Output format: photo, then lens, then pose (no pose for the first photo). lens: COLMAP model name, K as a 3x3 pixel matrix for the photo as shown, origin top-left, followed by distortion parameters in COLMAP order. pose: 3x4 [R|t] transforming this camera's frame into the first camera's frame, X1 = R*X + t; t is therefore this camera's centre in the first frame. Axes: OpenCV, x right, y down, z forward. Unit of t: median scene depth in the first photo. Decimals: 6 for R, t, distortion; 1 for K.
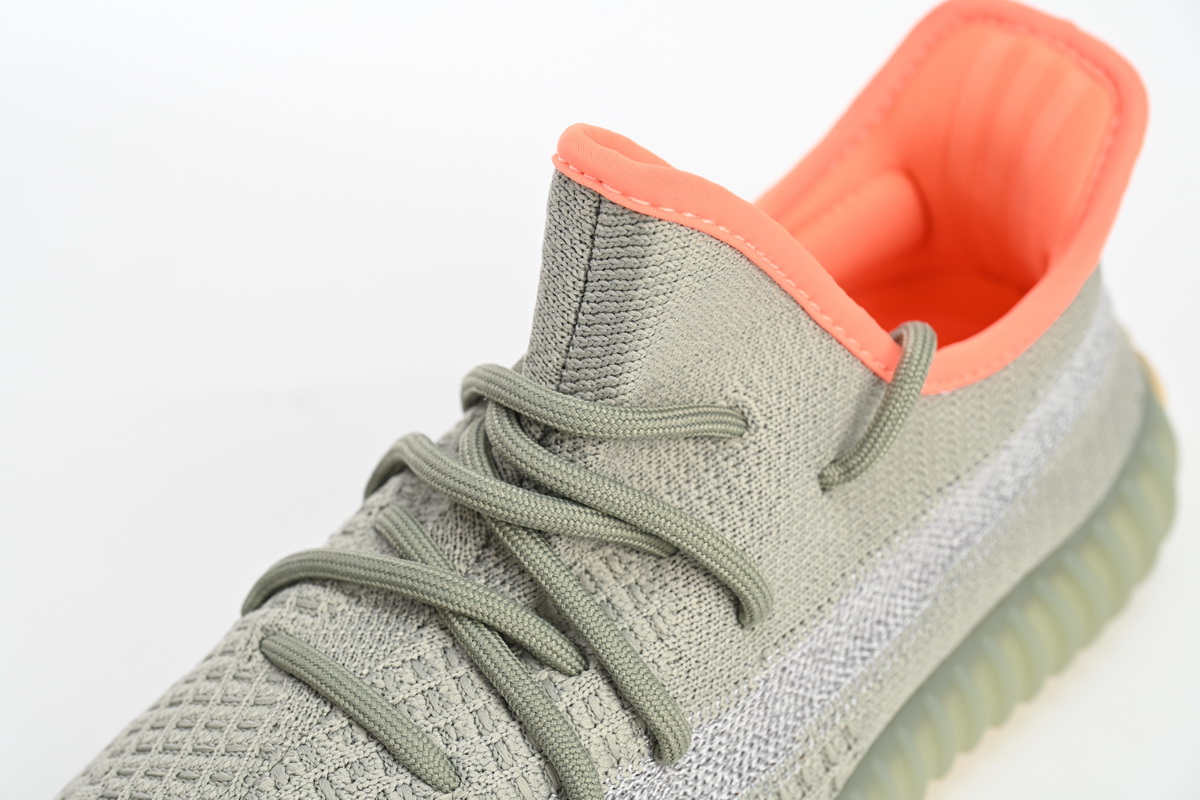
lens RADIAL K [[2281.3, 0, 601.6], [0, 2281.3, 397.4], [0, 0, 1]] dist [0.057413, 0.000000]
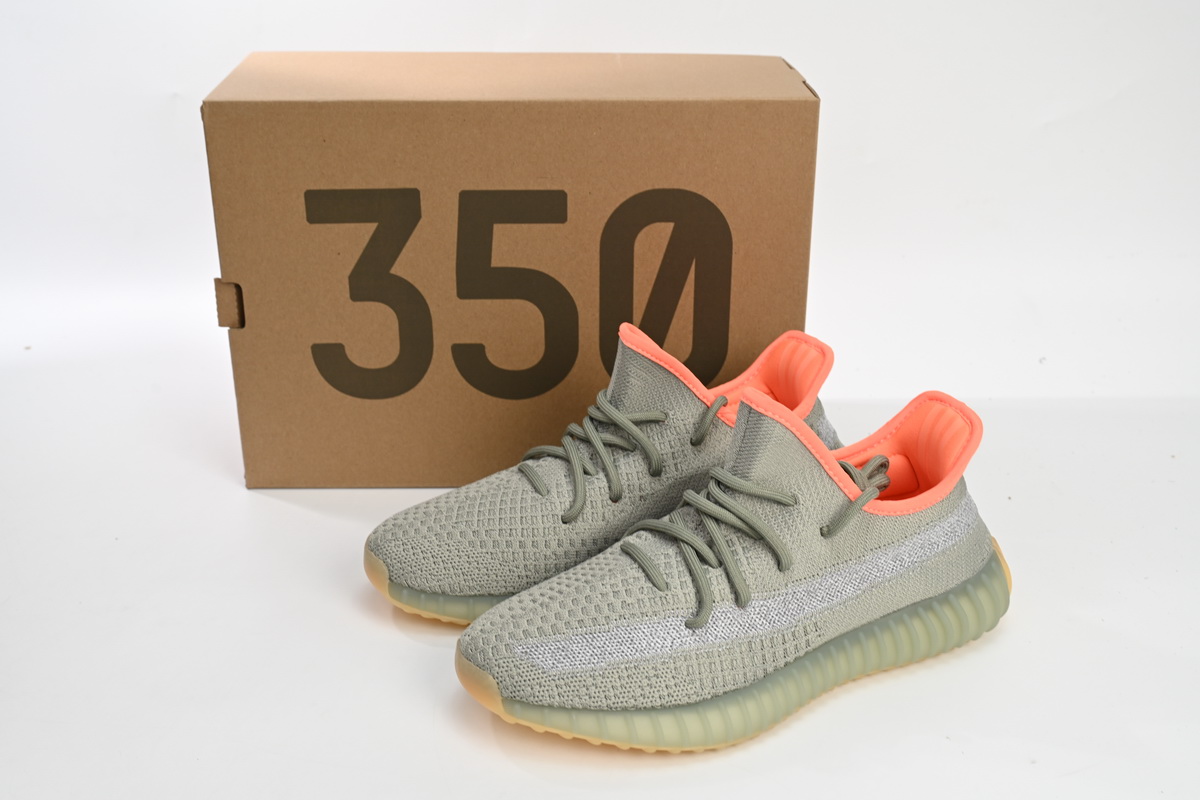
lens RADIAL K [[1375.2, 0, 599.2], [0, 1375.2, 401.4], [0, 0, 1]] dist [-0.000897, 0.000000]
pose [[0.928411, 0.155989, -0.337224, 0.400591], [-0.235949, 0.948629, -0.210785, 0.317326], [0.287021, 0.275263, 0.917524, -0.701246]]
